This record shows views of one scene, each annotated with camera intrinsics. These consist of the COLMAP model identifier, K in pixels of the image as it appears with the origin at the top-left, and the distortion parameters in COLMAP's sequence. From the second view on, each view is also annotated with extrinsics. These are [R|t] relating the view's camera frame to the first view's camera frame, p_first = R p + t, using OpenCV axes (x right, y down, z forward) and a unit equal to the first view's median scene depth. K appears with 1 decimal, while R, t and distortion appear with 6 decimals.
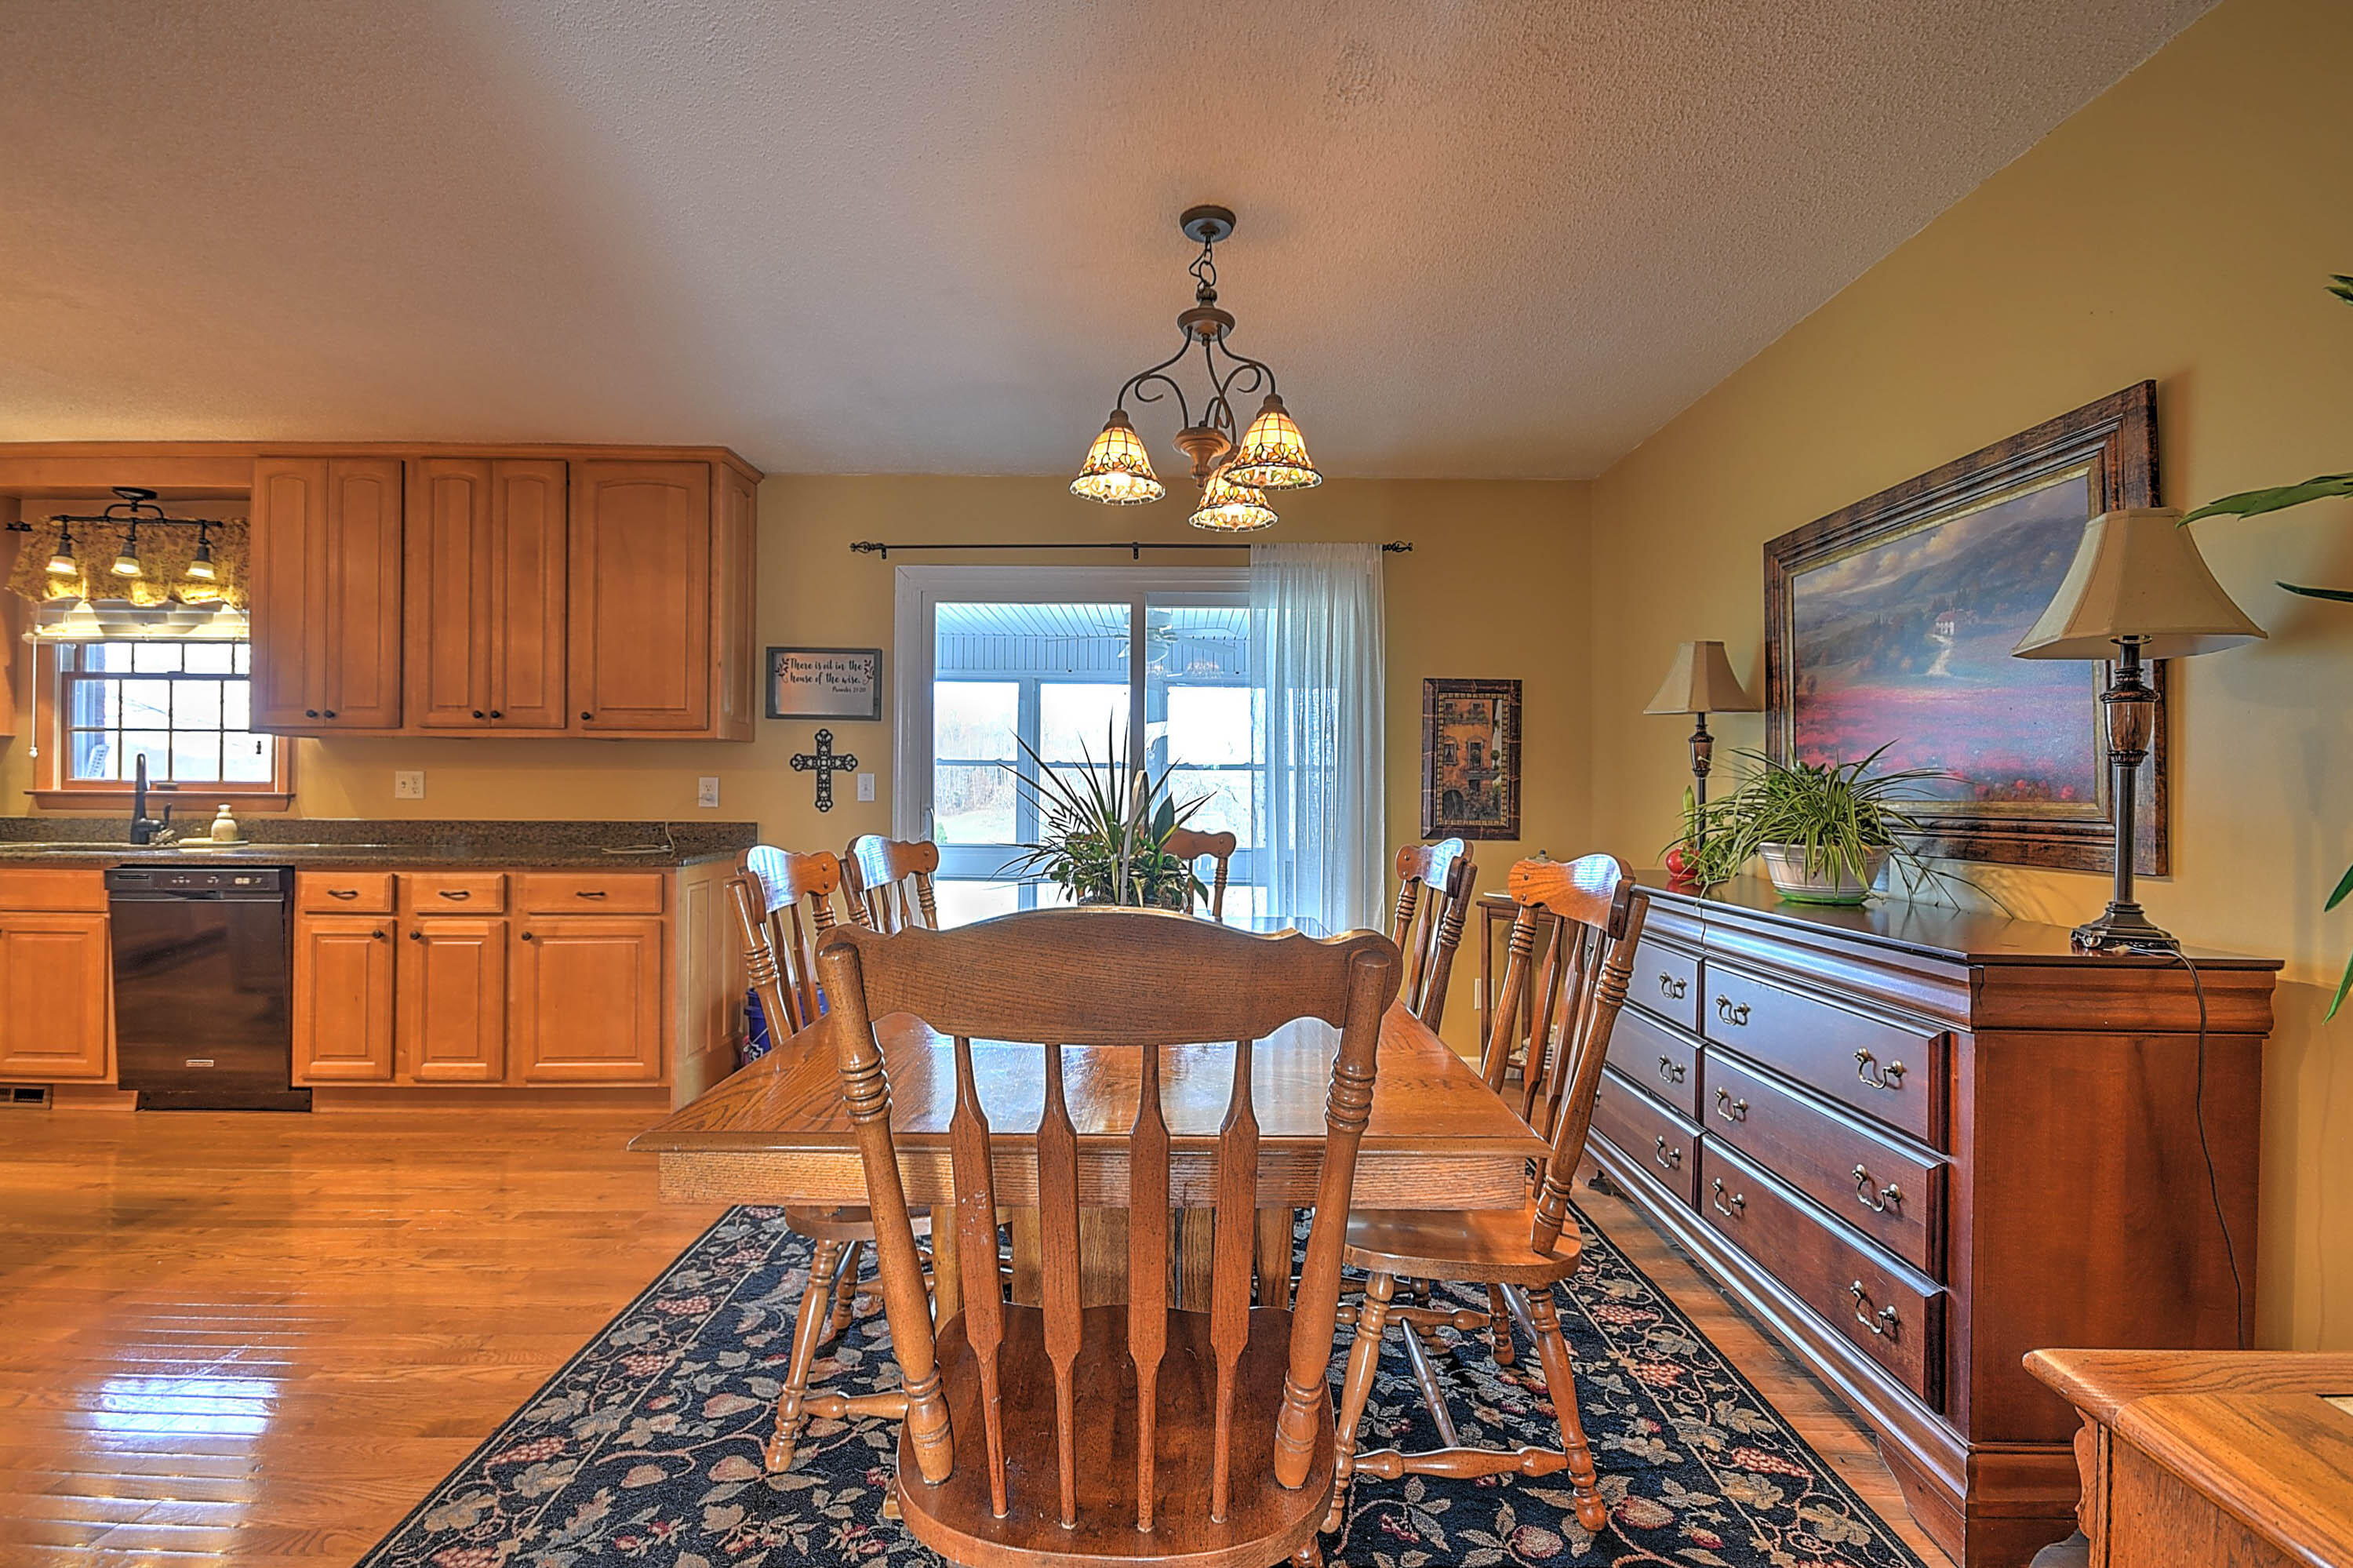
lens RADIAL K [[1035.3, 0, 1185.2], [0, 1035.3, 779.0], [0, 0, 1]] dist [0.012216, -0.004746]
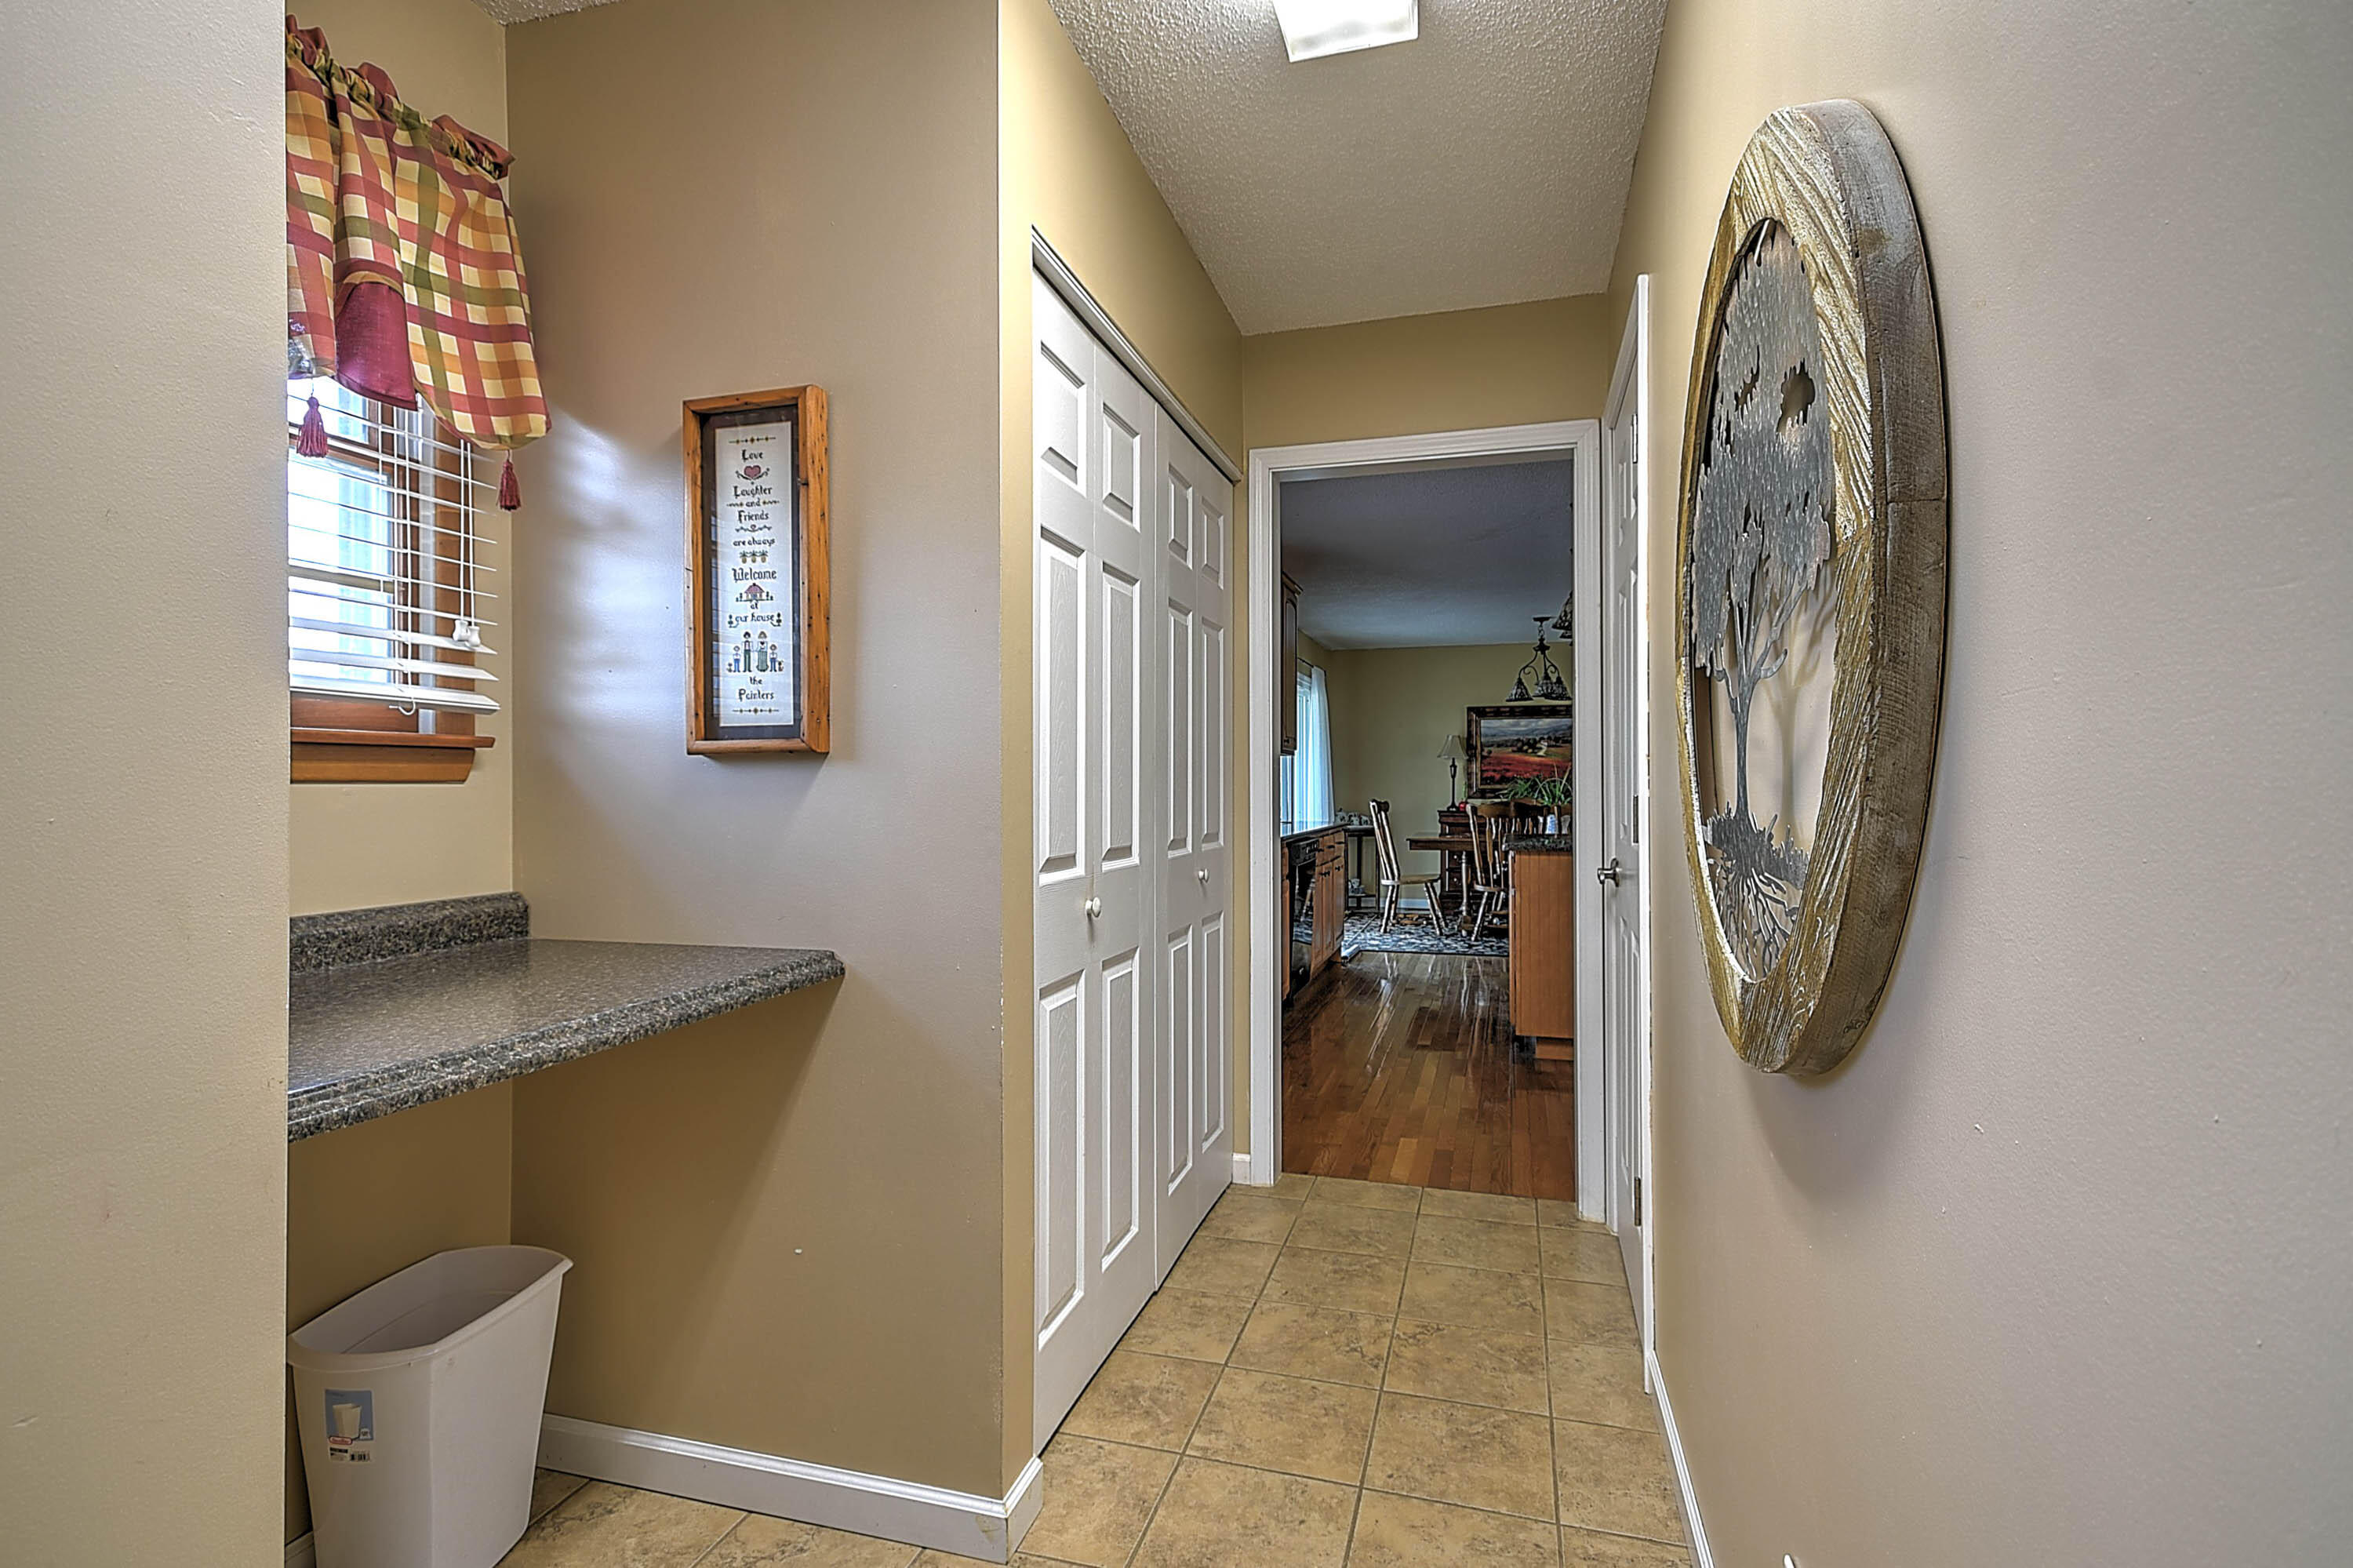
lens RADIAL K [[1115.6, 0, 1181.3], [0, 1115.6, 777.6], [0, 0, 1]] dist [0.015254, 0.000489]
pose [[0.281084, -0.004312, 0.959673, -2.275341], [-0.007985, 0.999945, 0.006832, -0.016234], [-0.959650, -0.009583, 0.281034, 0.649470]]
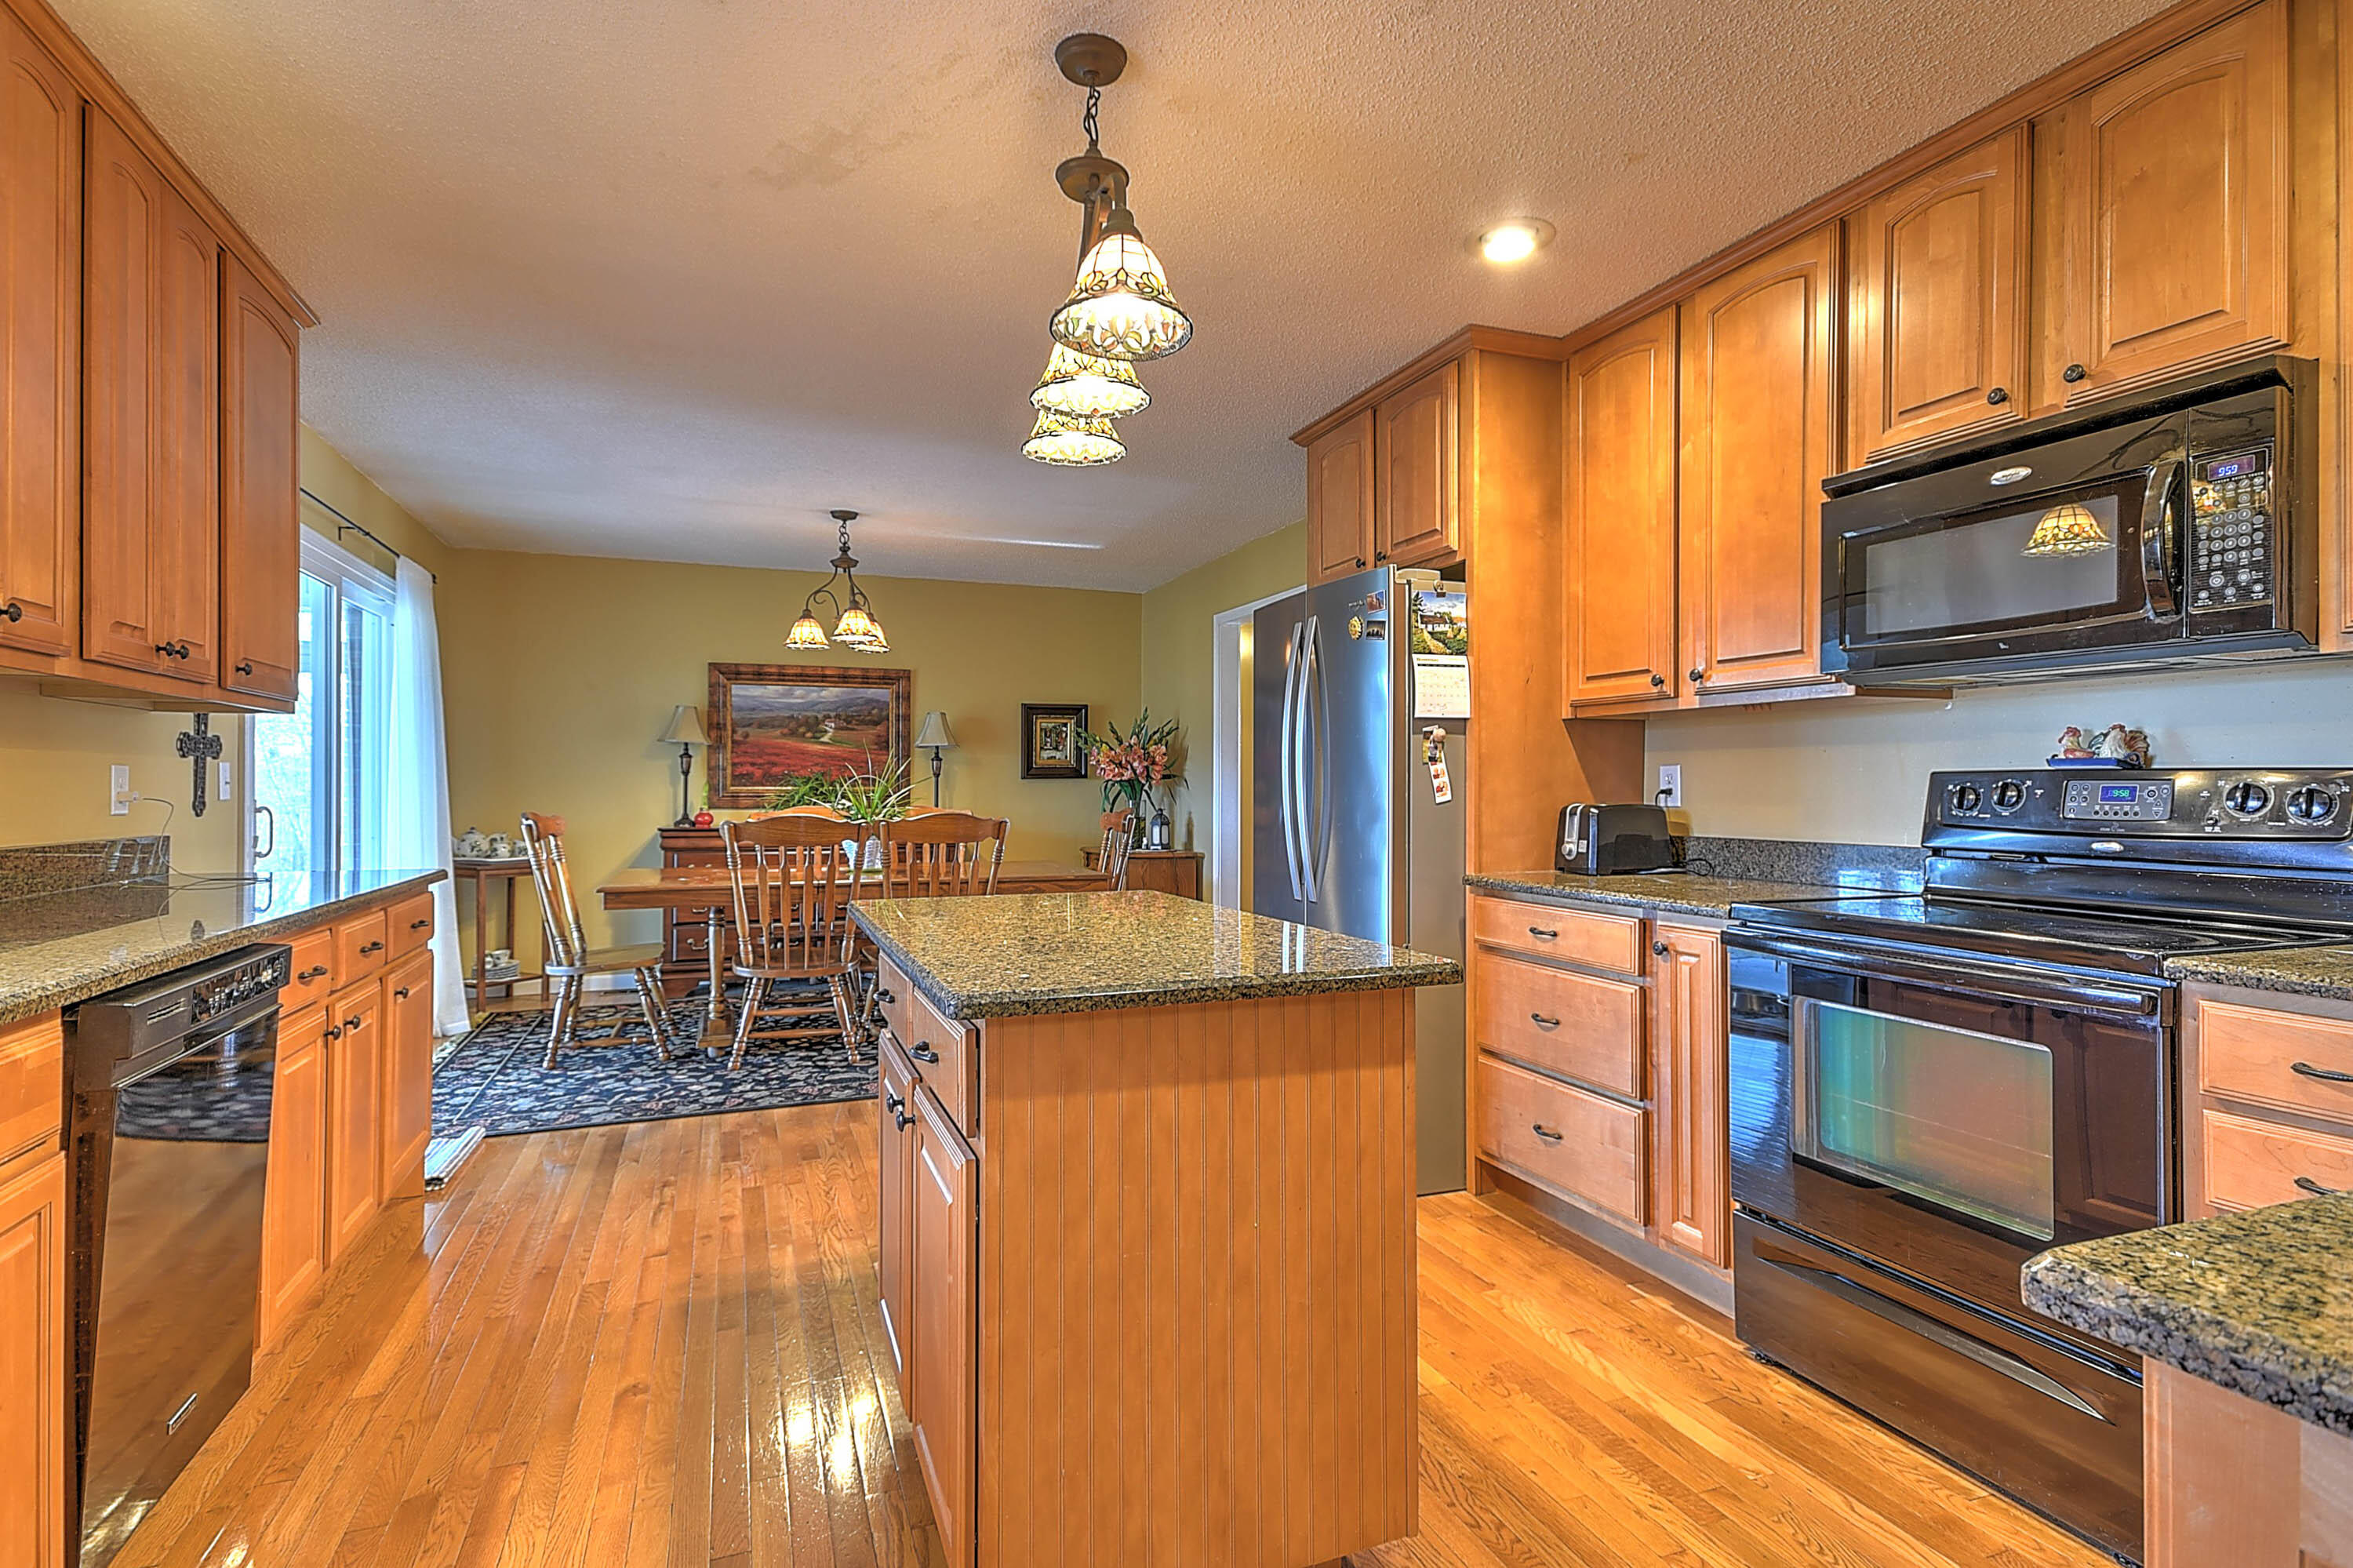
lens RADIAL K [[1144.1, 0, 1179.6], [0, 1144.1, 787.2], [0, 0, 1]] dist [0.020988, 0.002318]
pose [[-0.365700, -0.007721, 0.930701, -1.408432], [-0.015222, 0.999881, 0.002314, 0.000208], [-0.930608, -0.013321, -0.365774, 0.714697]]
